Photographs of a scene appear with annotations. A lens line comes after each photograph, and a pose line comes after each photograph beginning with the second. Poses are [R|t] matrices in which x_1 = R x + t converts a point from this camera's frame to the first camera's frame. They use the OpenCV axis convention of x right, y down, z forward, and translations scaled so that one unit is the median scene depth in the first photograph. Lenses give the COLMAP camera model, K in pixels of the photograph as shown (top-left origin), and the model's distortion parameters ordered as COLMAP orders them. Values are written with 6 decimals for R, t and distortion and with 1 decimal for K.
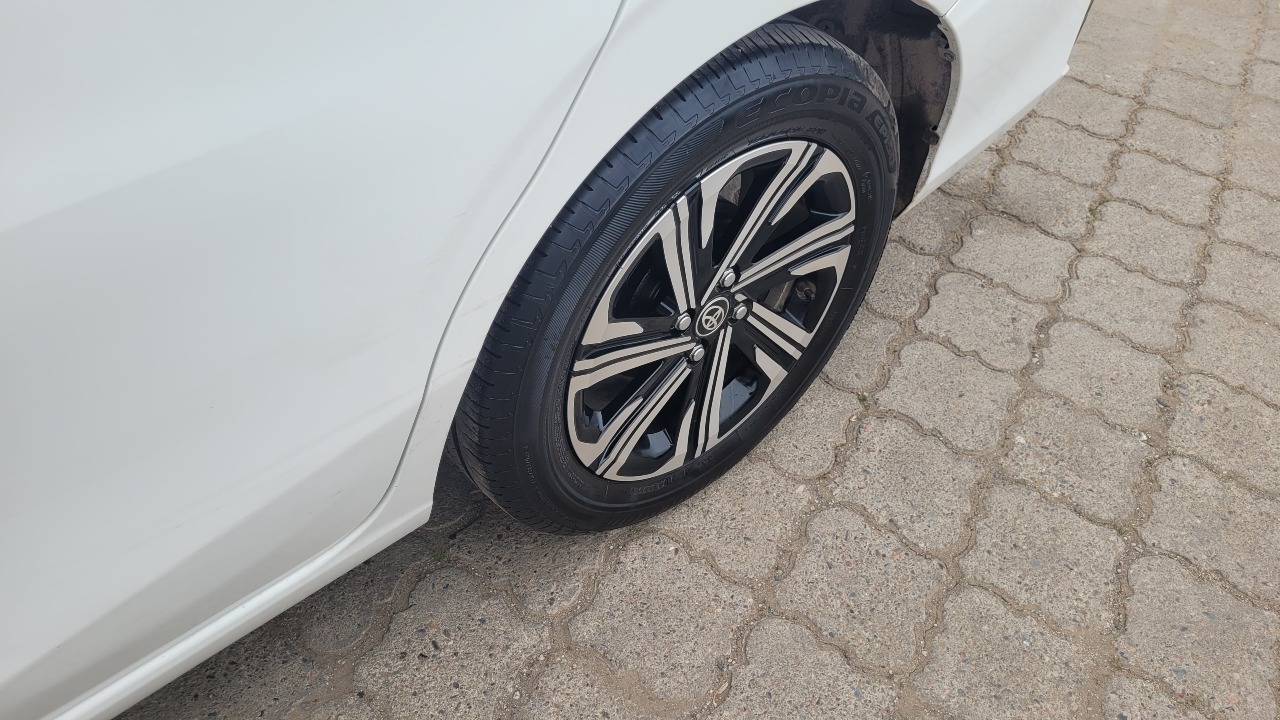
lens RADIAL K [[1000.2, 0, 626.3], [0, 1000.2, 357.7], [0, 0, 1]] dist [0.023818, -0.003973]
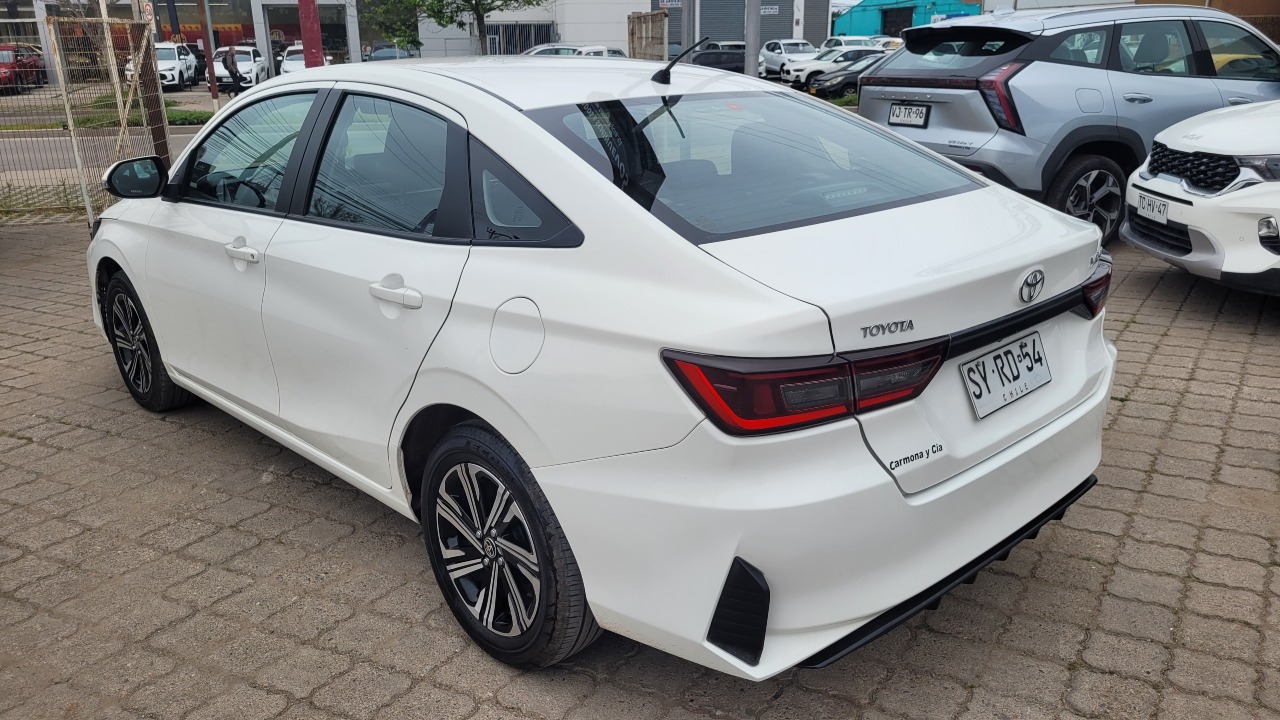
lens RADIAL K [[992.0, 0, 640.0], [0, 992.0, 360.0], [0, 0, 1]] dist [0.035764, -0.008257]
pose [[0.034298, 0.264182, -0.963863, 2.055788], [-0.692070, 0.702057, 0.167798, -0.907703], [0.721016, 0.661305, 0.206911, 0.508015]]
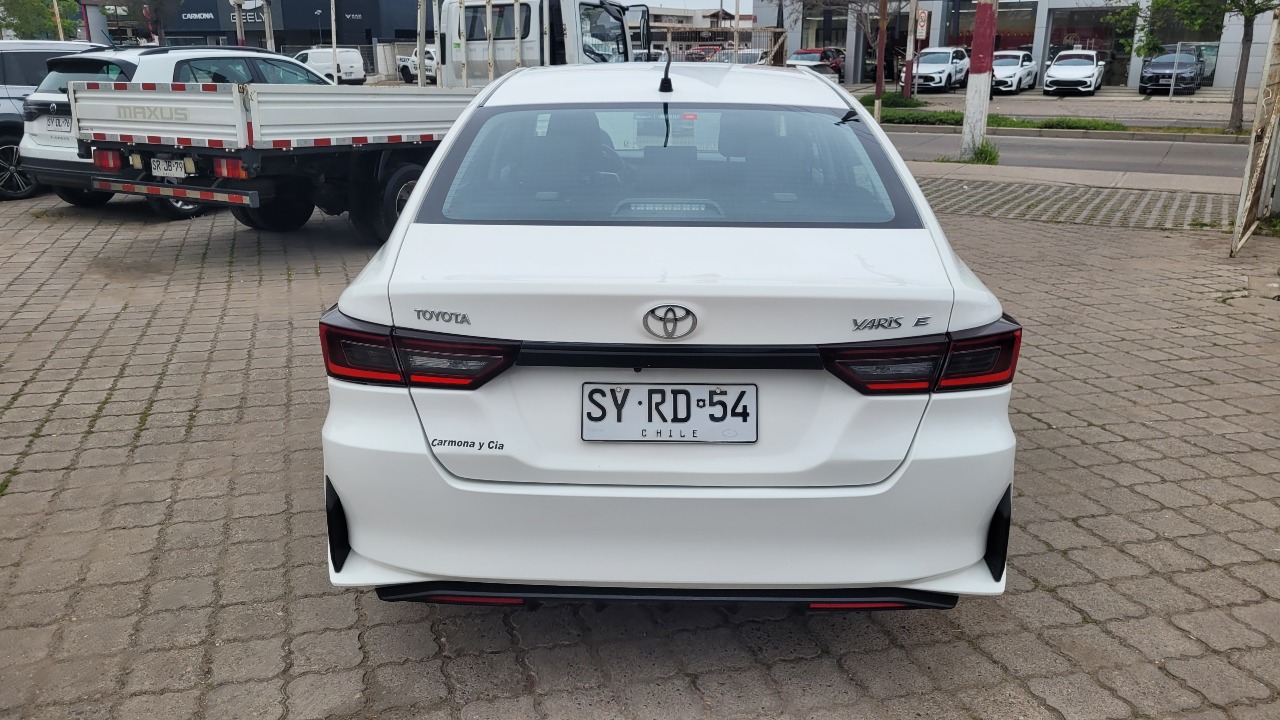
lens RADIAL K [[968.9, 0, 613.8], [0, 968.9, 356.1], [0, 0, 1]] dist [0.039188, -0.001409]
pose [[-0.680939, 0.177740, -0.710444, 1.517506], [-0.535905, 0.540237, 0.648807, -2.214226], [0.499127, 0.822528, -0.272616, 1.798002]]
